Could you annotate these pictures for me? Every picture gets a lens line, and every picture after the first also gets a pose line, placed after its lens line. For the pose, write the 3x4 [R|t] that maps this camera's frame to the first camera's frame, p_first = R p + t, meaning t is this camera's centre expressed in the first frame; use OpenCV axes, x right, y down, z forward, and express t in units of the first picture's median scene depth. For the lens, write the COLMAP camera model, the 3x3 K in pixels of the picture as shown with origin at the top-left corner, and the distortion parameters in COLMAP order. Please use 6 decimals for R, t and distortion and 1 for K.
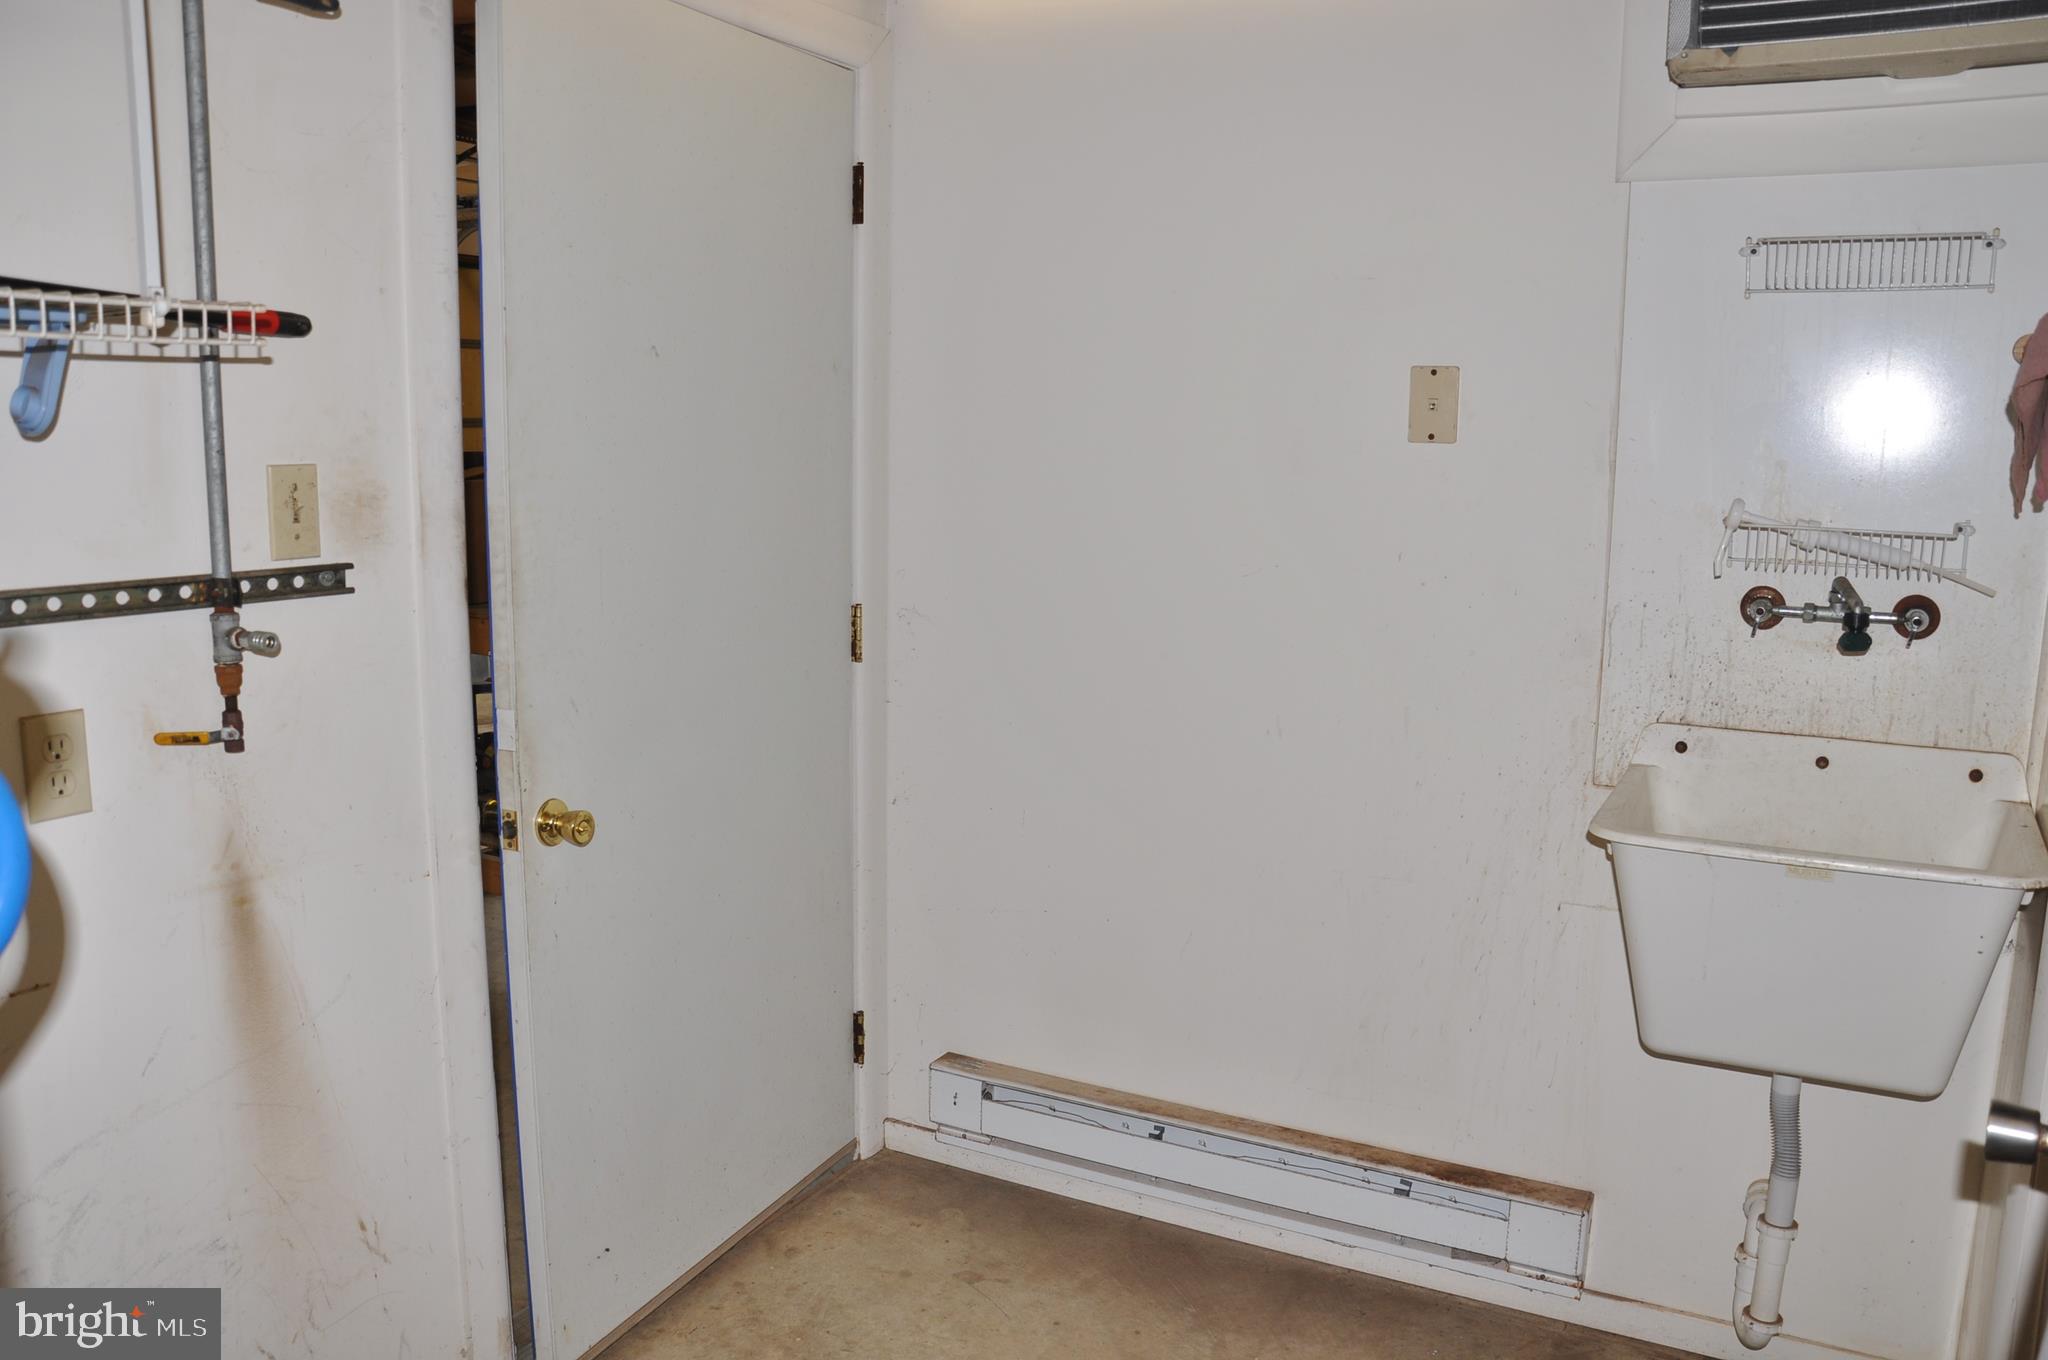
lens RADIAL K [[1580.0, 0, 1022.1], [0, 1580.0, 676.0], [0, 0, 1]] dist [-0.092515, 0.020559]
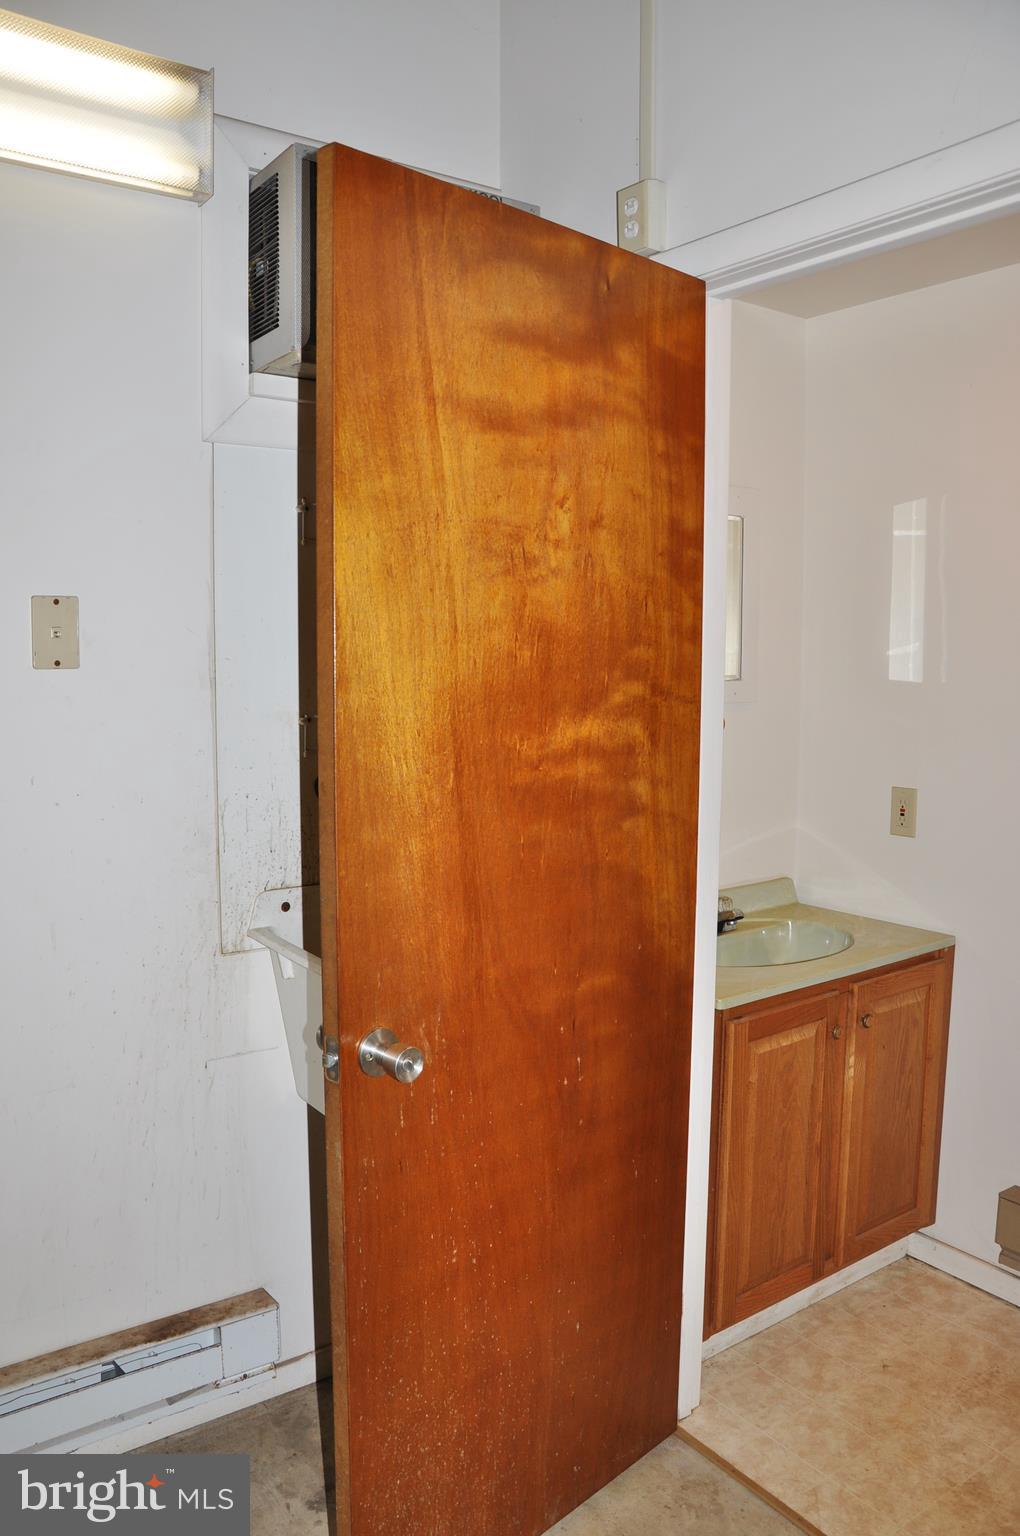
lens RADIAL K [[1185.0, 0, 510.8], [0, 1185.0, 774.4], [0, 0, 1]] dist [-0.092515, 0.020559]
pose [[0.446023, -0.108374, 0.888436, -0.304342], [0.142359, 0.988595, 0.049123, -0.075491], [-0.883627, 0.104567, 0.456364, 0.389727]]
